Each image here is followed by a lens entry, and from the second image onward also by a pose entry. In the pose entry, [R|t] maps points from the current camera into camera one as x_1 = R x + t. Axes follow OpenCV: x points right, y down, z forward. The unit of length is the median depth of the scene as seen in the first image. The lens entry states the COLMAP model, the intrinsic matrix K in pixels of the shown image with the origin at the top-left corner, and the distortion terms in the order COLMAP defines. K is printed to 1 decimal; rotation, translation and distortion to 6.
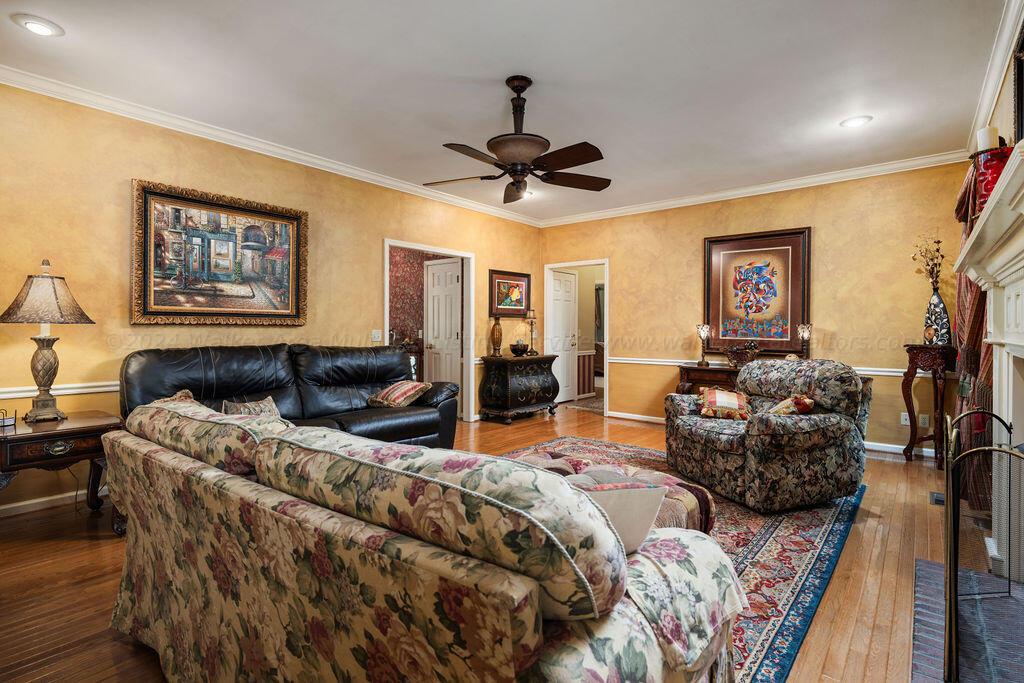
lens RADIAL K [[492.3, 0, 516.8], [0, 492.3, 336.2], [0, 0, 1]] dist [-0.003241, -0.000522]
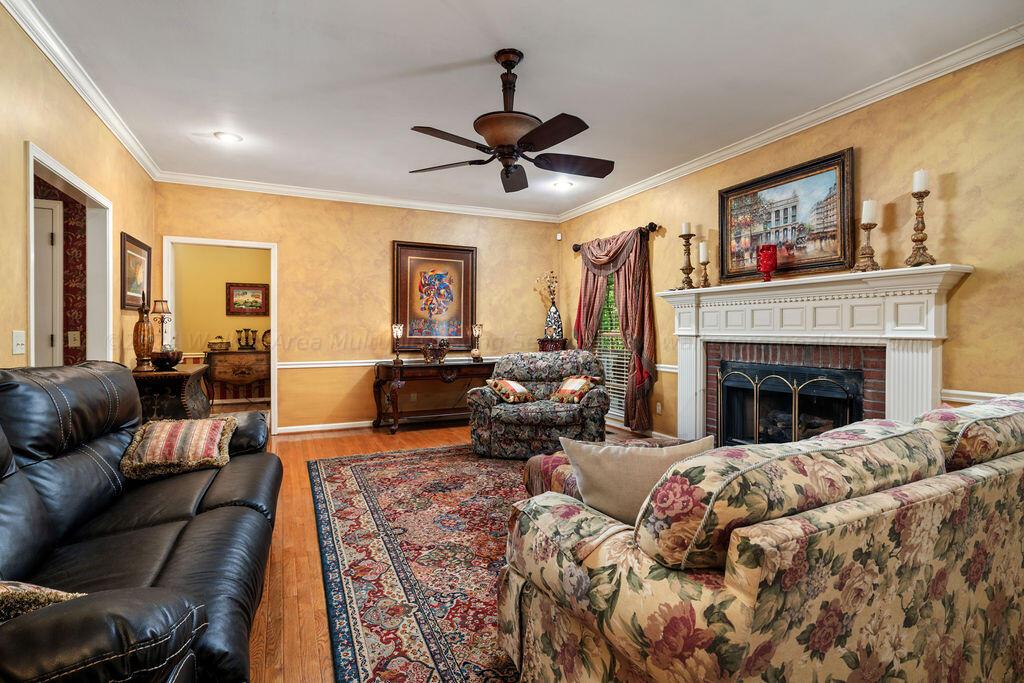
lens RADIAL K [[492.3, 0, 513.6], [0, 492.3, 339.0], [0, 0, 1]] dist [-0.003241, -0.000522]
pose [[0.436729, -0.019683, 0.899378, -0.442597], [0.013719, 0.999790, 0.015219, -0.004755], [-0.899489, 0.005693, 0.436907, 0.321823]]
